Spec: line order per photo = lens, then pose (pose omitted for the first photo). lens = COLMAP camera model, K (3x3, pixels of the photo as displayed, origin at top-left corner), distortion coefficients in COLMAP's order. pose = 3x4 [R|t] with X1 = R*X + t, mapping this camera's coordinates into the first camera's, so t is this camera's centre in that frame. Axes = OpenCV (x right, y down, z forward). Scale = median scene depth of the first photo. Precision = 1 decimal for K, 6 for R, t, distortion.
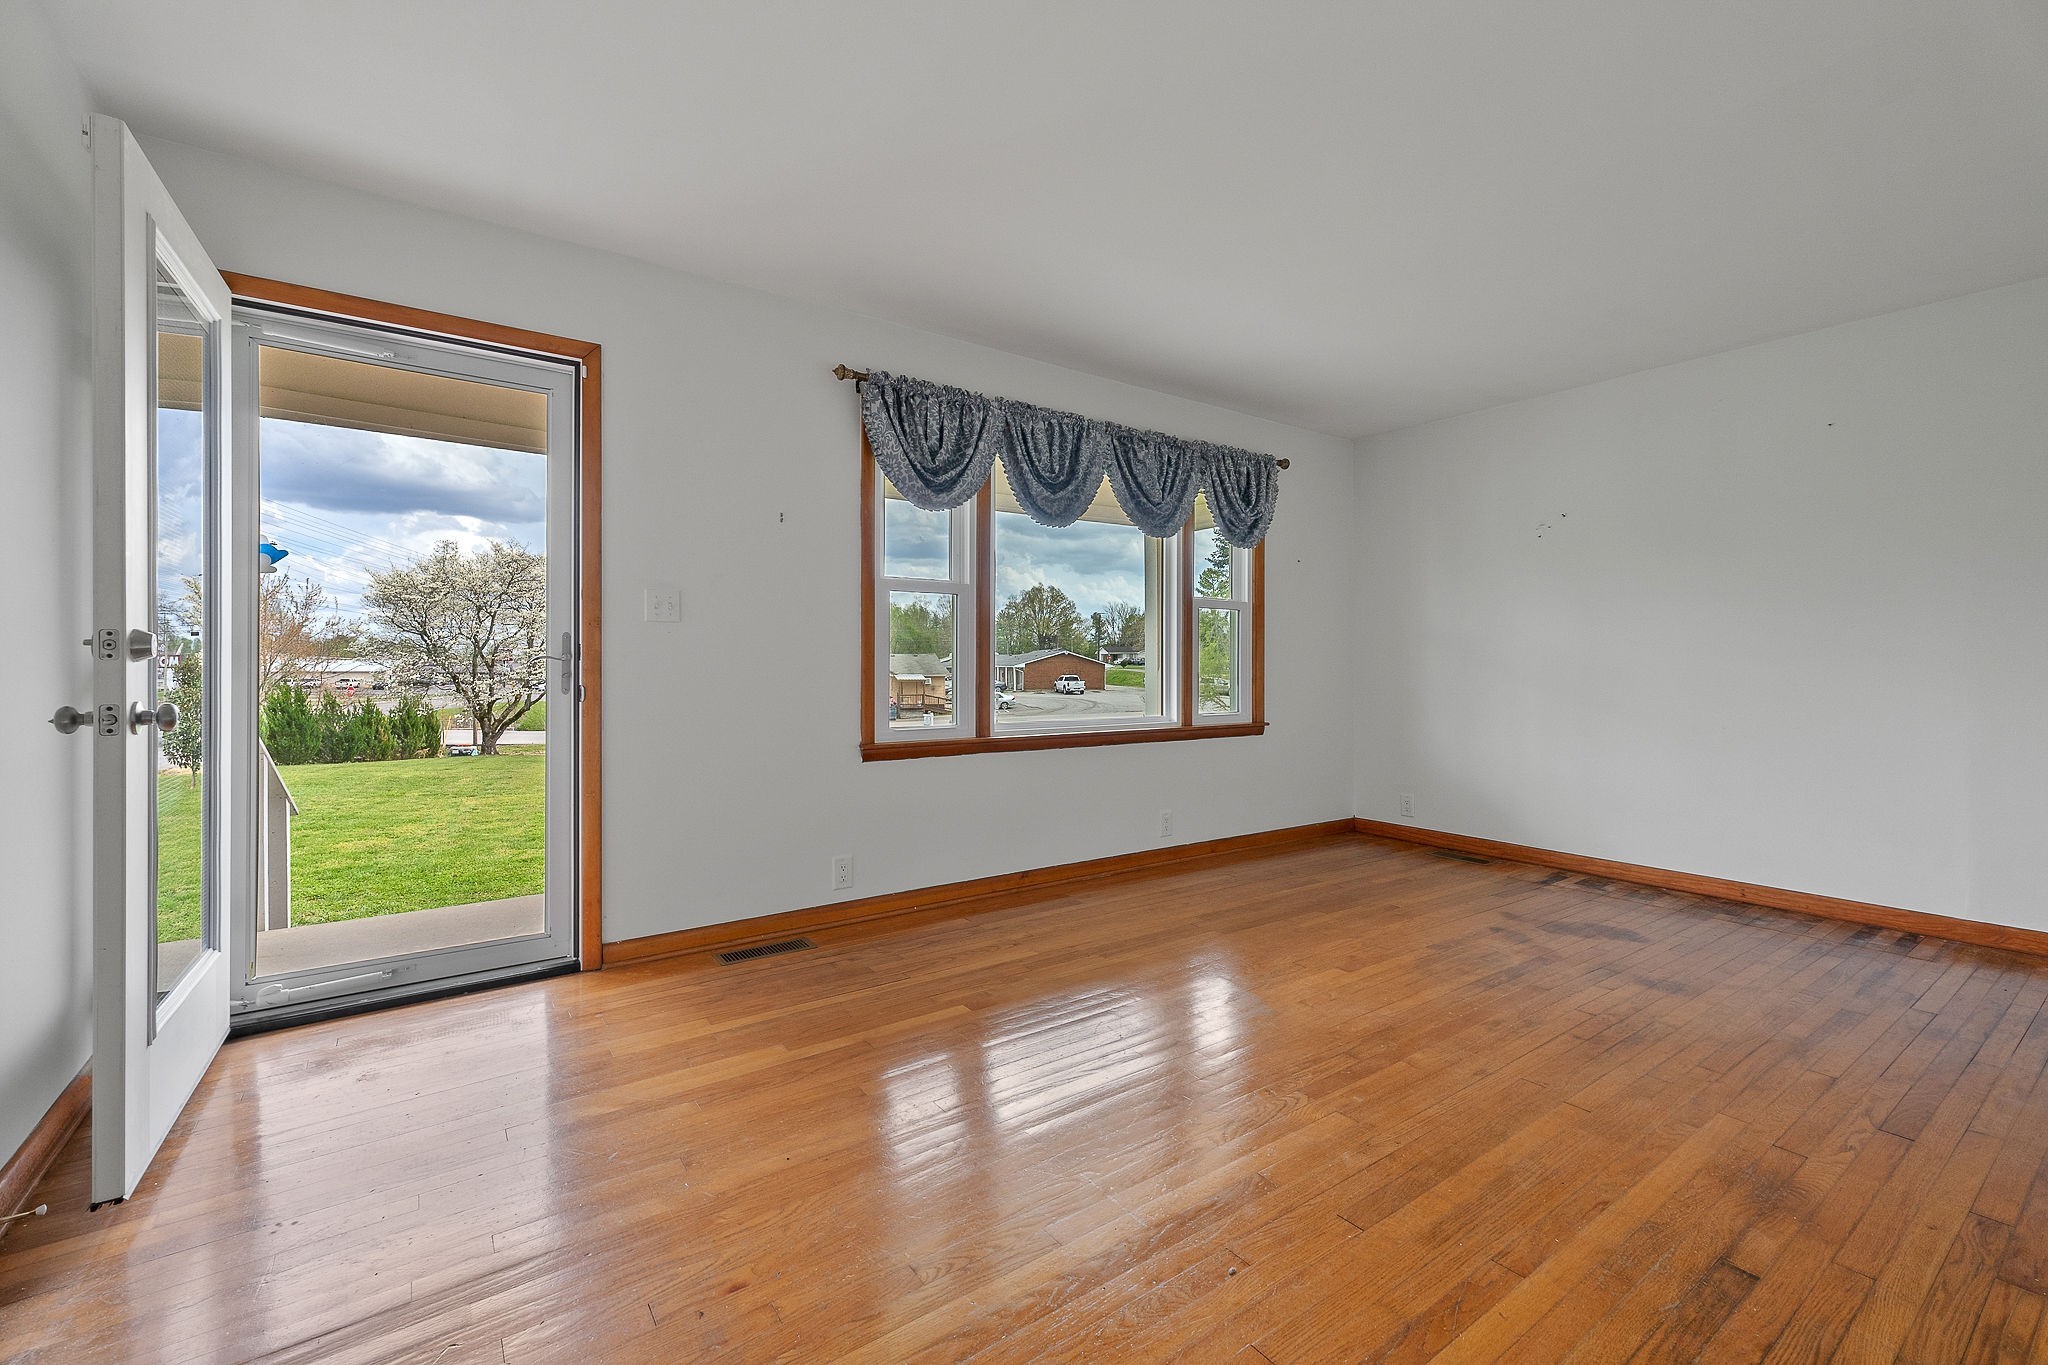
lens RADIAL K [[859.7, 0, 1030.6], [0, 859.7, 667.2], [0, 0, 1]] dist [0.000027, 0.000616]
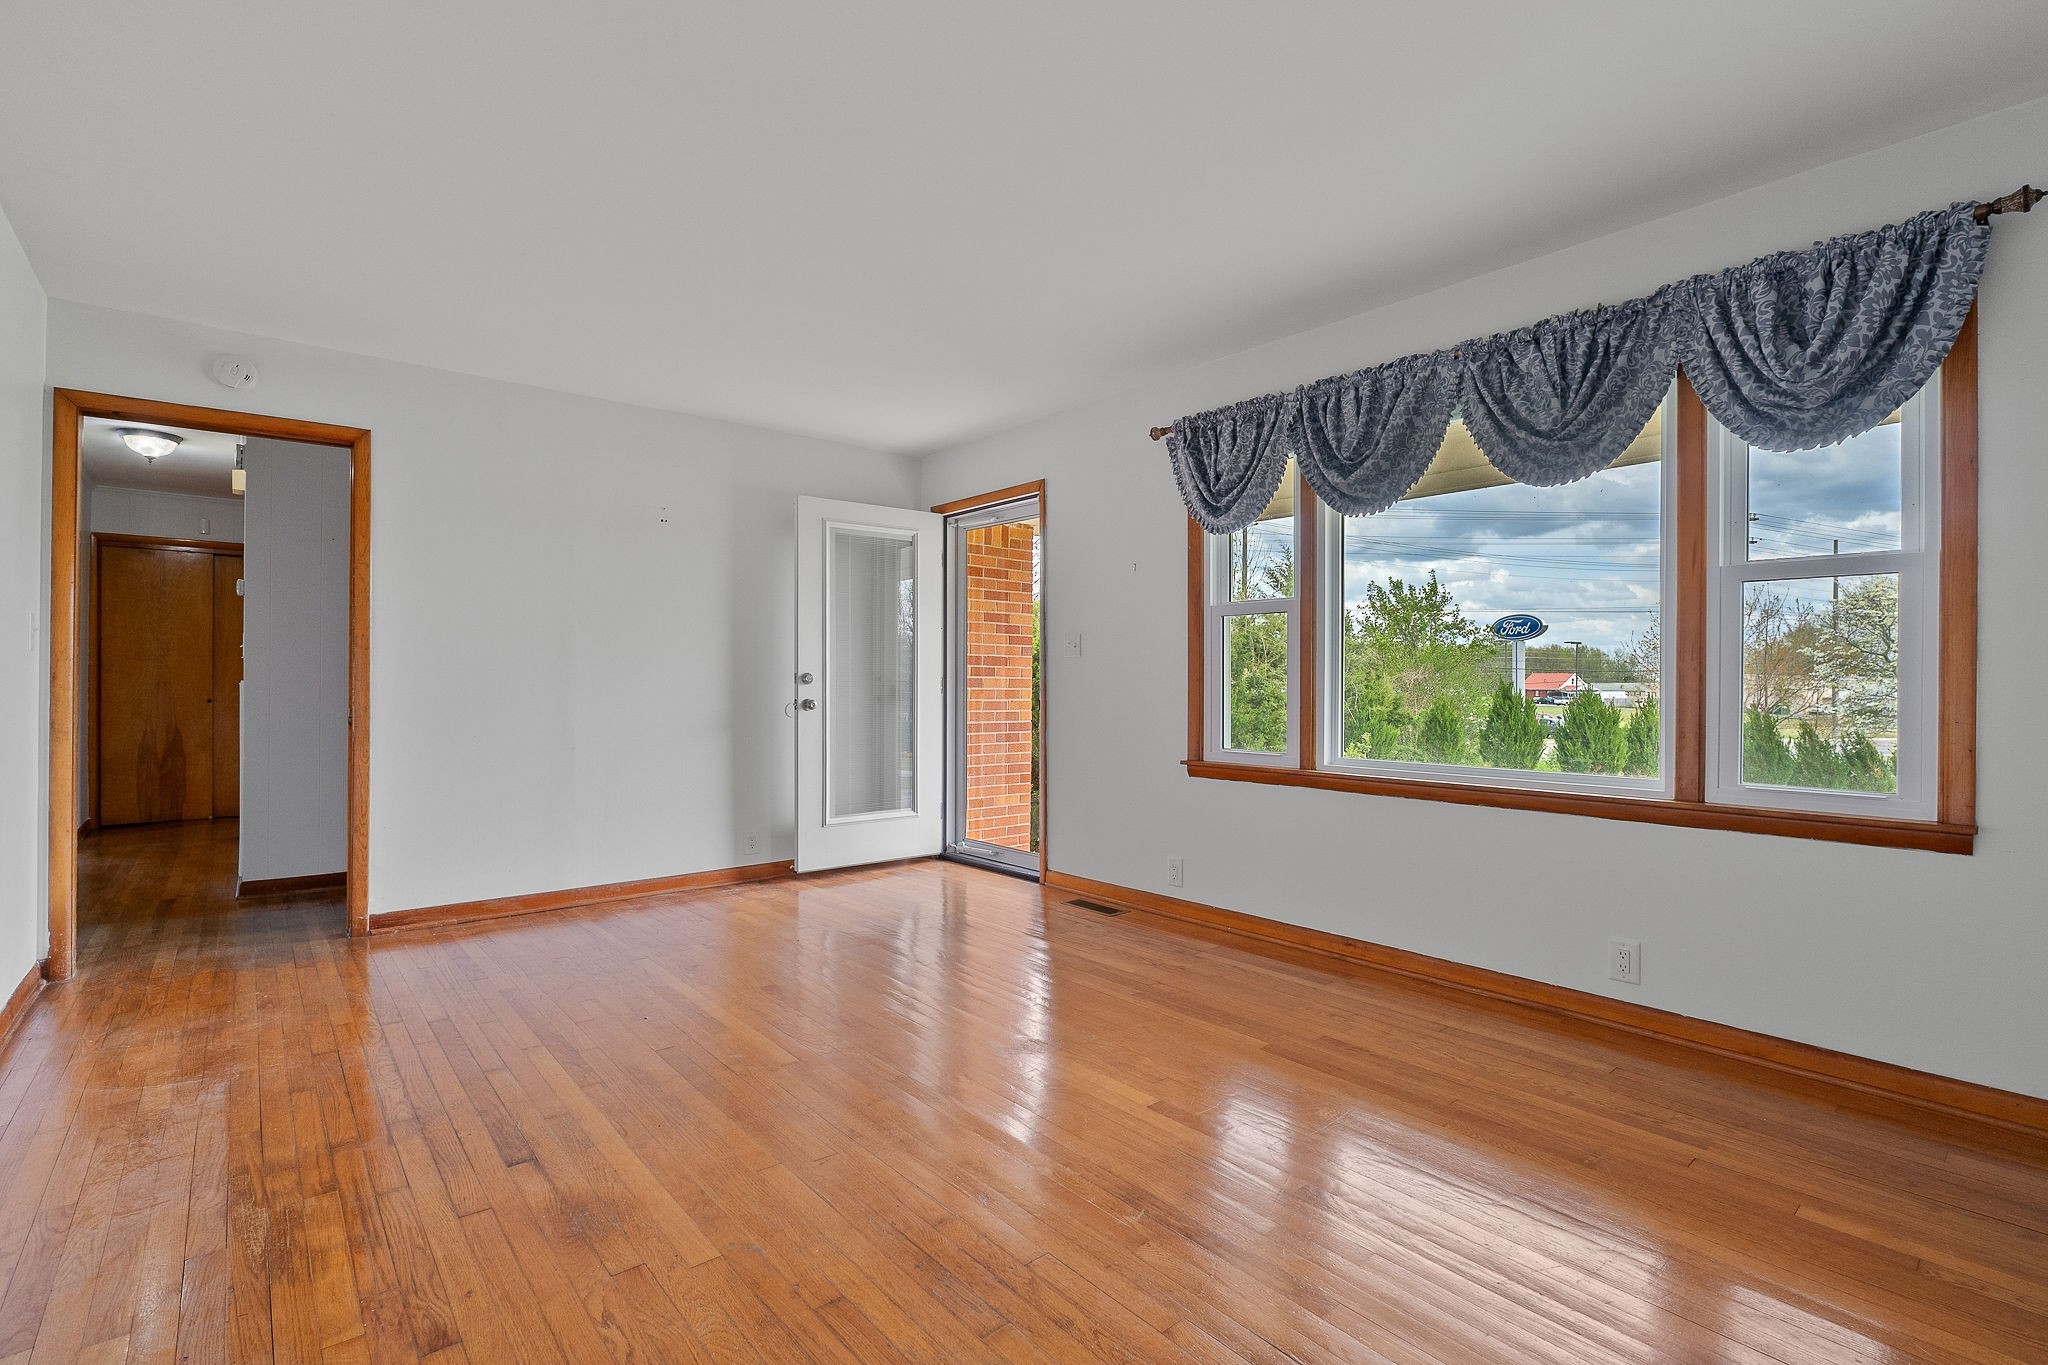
lens RADIAL K [[920.5, 0, 1024.0], [0, 920.5, 682.5], [0, 0, 1]] dist [-0.003407, -0.000103]
pose [[0.092125, -0.003404, -0.995742, 0.939712], [-0.008754, 0.999953, -0.004228, -0.001696], [0.995709, 0.009106, 0.092090, 0.674306]]
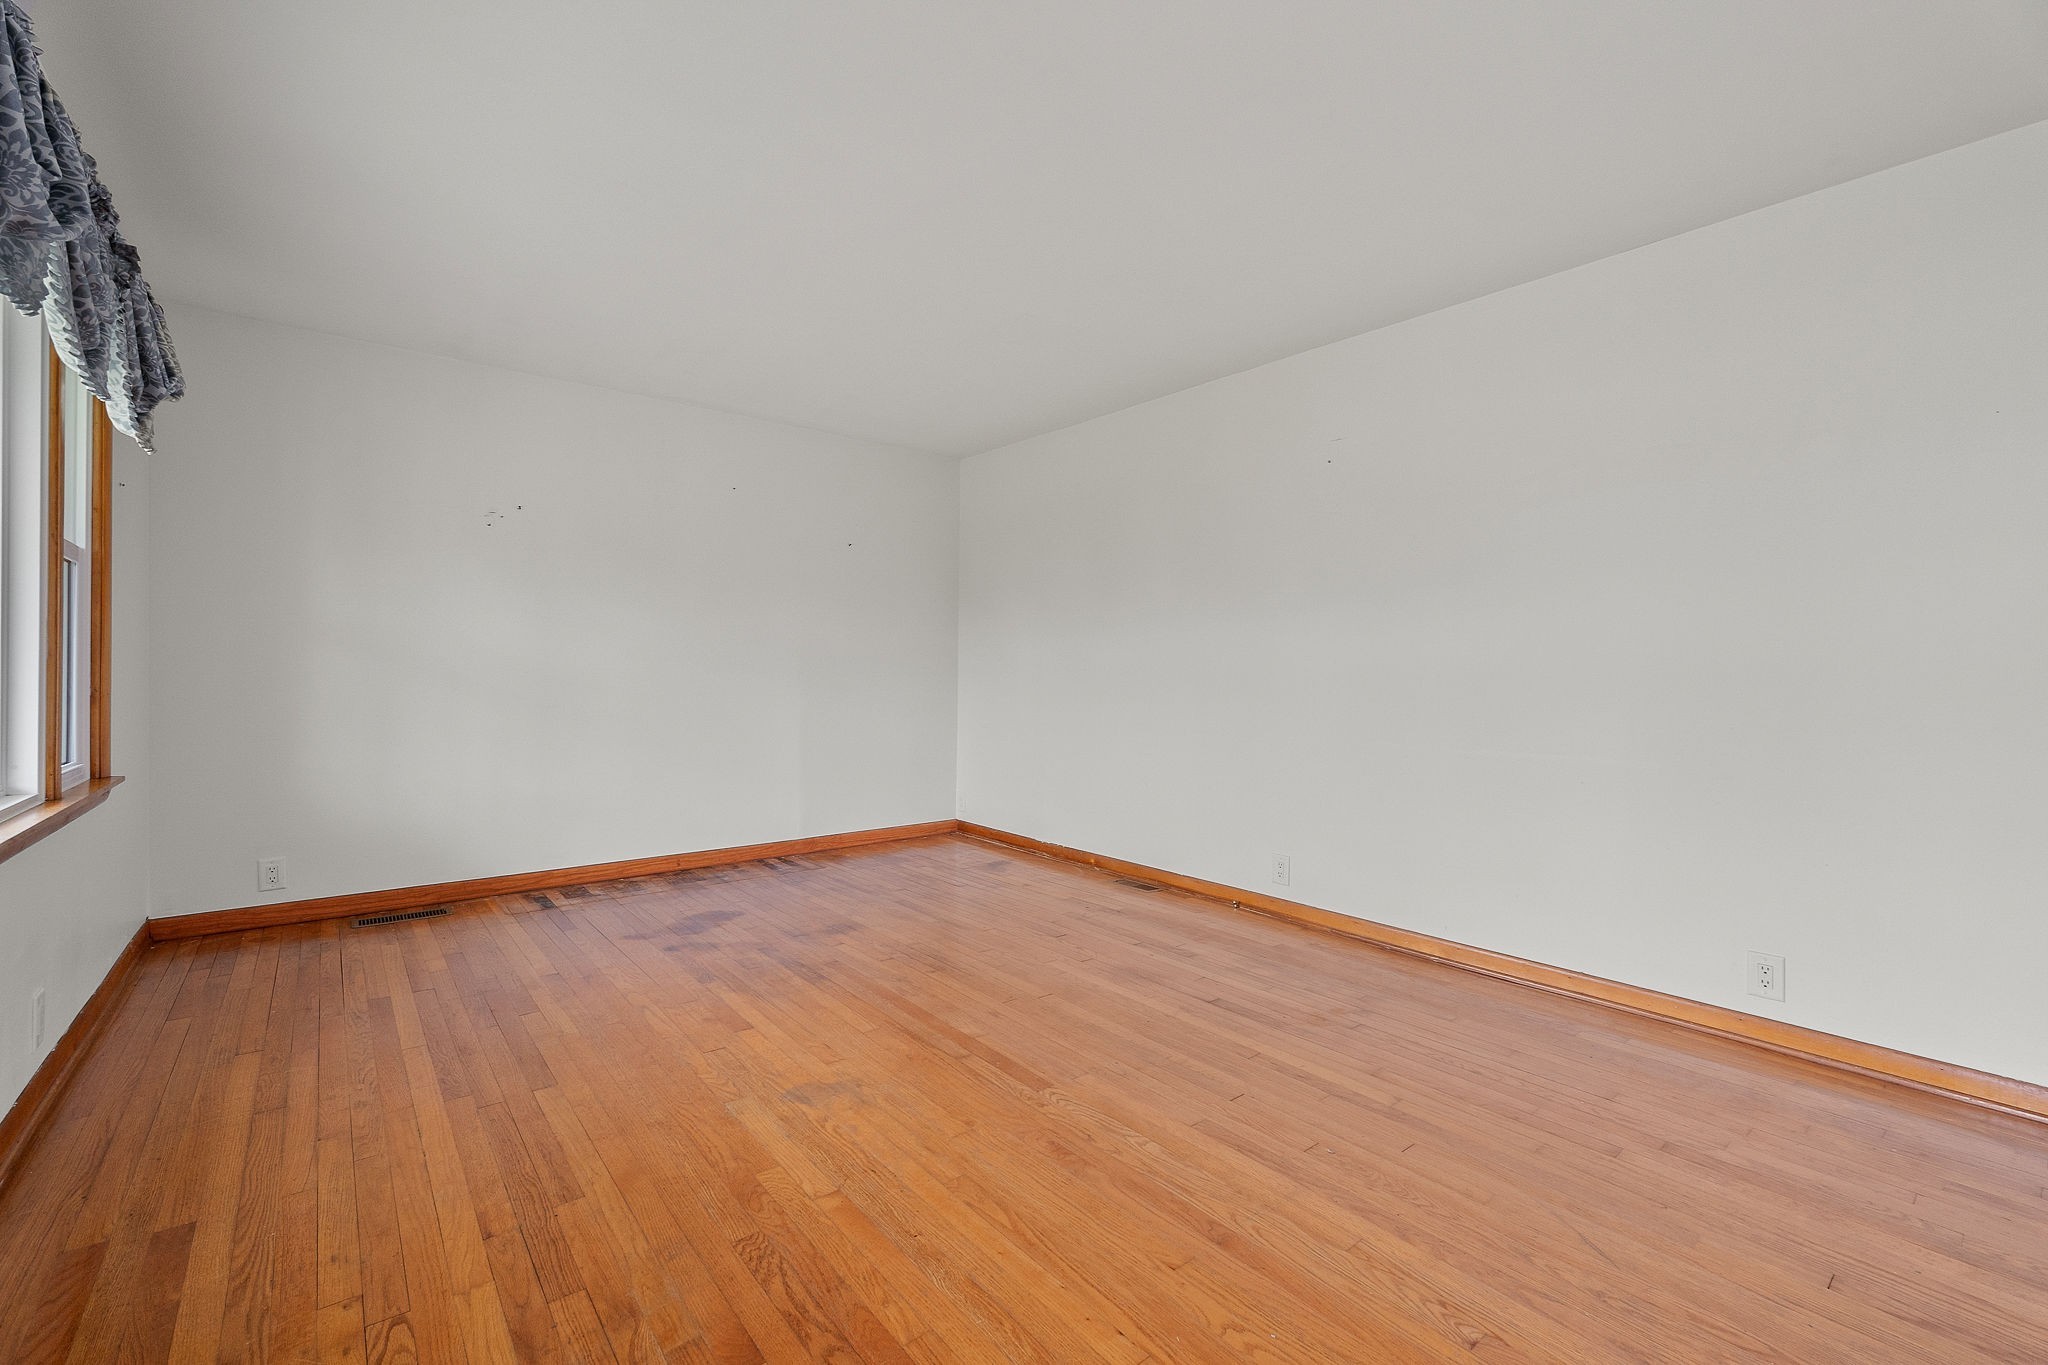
lens RADIAL K [[869.1, 0, 1024.0], [0, 869.1, 682.5], [0, 0, 1]] dist [-0.000596, 0.000163]
pose [[-0.058528, -0.015186, 0.998170, -0.421546], [0.000112, 0.999884, 0.015219, -0.004873], [-0.998286, 0.001003, -0.058520, 0.639937]]
